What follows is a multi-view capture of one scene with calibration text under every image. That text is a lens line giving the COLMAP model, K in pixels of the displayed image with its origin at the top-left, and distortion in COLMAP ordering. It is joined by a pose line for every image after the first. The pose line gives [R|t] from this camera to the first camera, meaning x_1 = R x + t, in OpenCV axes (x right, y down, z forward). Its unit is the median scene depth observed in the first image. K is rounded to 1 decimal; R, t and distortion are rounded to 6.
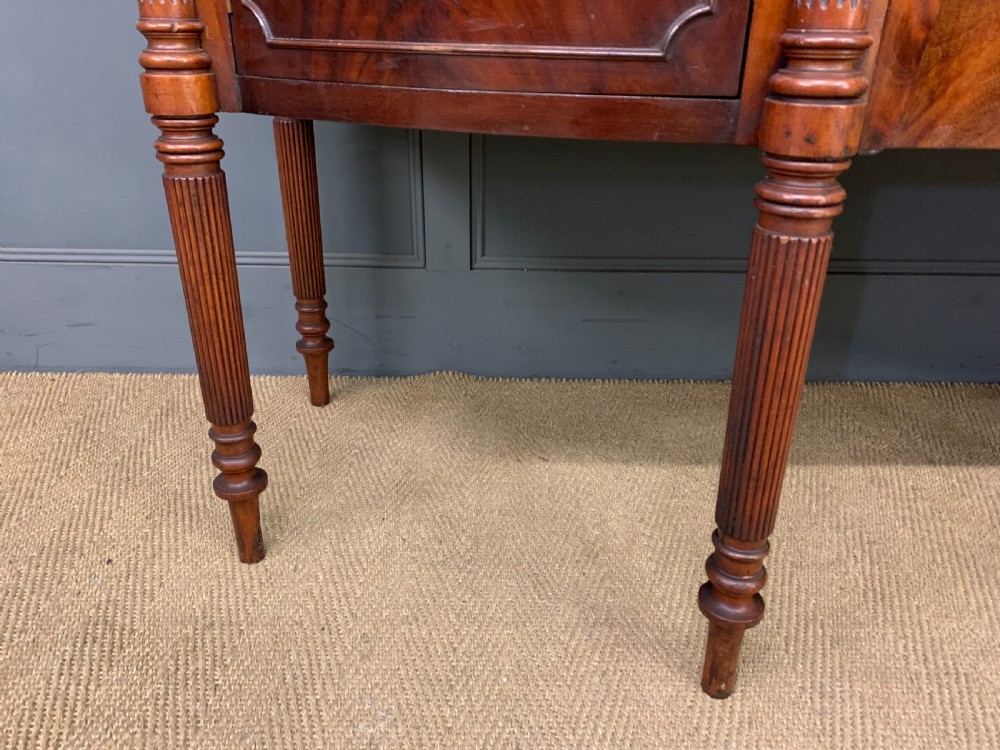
lens RADIAL K [[769.6, 0, 501.4], [0, 769.6, 368.2], [0, 0, 1]] dist [0.031841, -0.020504]
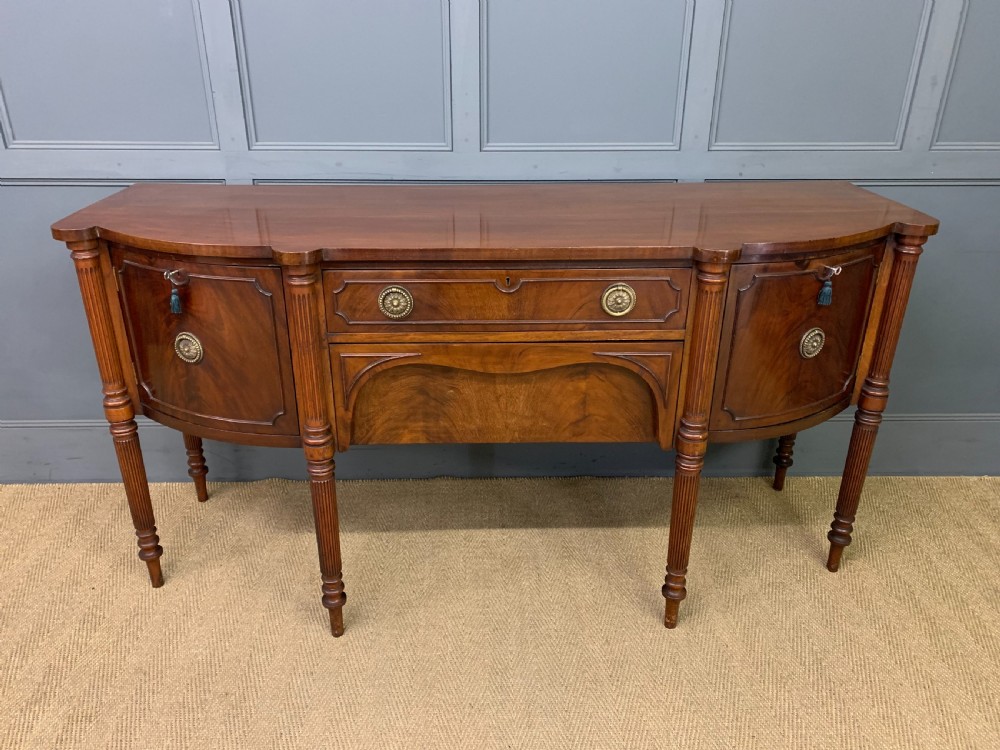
lens RADIAL K [[769.6, 0, 489.2], [0, 769.6, 370.9], [0, 0, 1]] dist [0.031841, -0.020504]
pose [[0.999670, -0.018884, 0.017422, 0.659669], [0.018952, 0.999813, -0.003737, -0.376755], [-0.017348, 0.004066, 0.999841, -1.364999]]
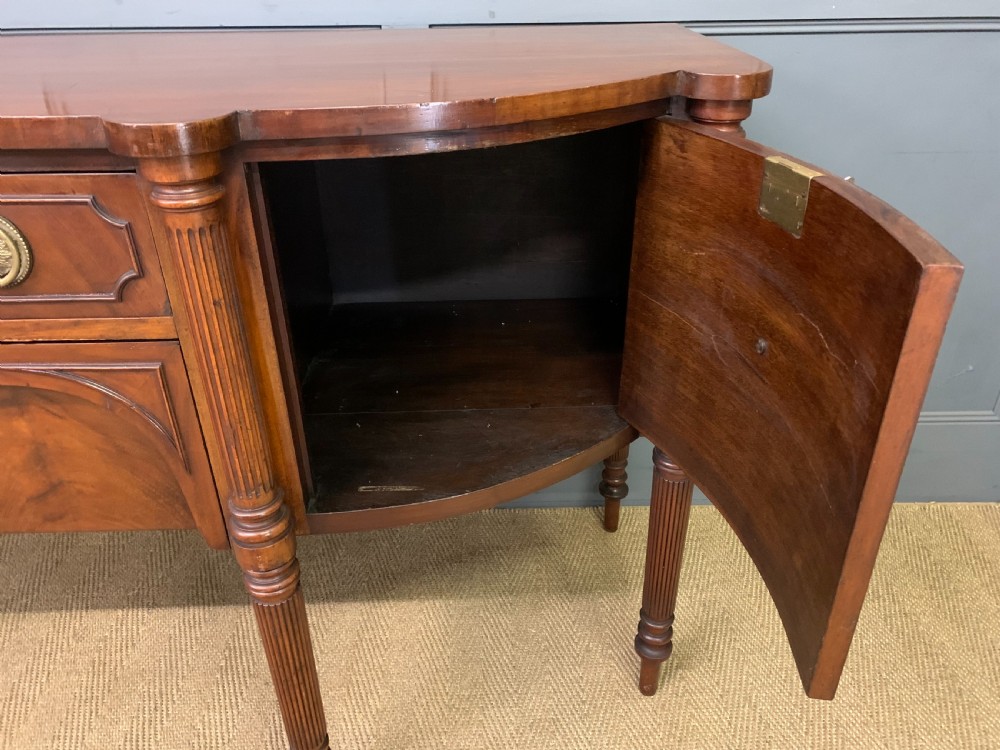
lens RADIAL K [[769.6, 0, 495.9], [0, 769.6, 371.2], [0, 0, 1]] dist [0.031841, -0.020504]
pose [[0.999602, -0.028153, -0.001717, 1.526610], [0.028199, 0.996226, 0.082089, -0.474454], [-0.000601, -0.082105, 0.996624, -0.330802]]
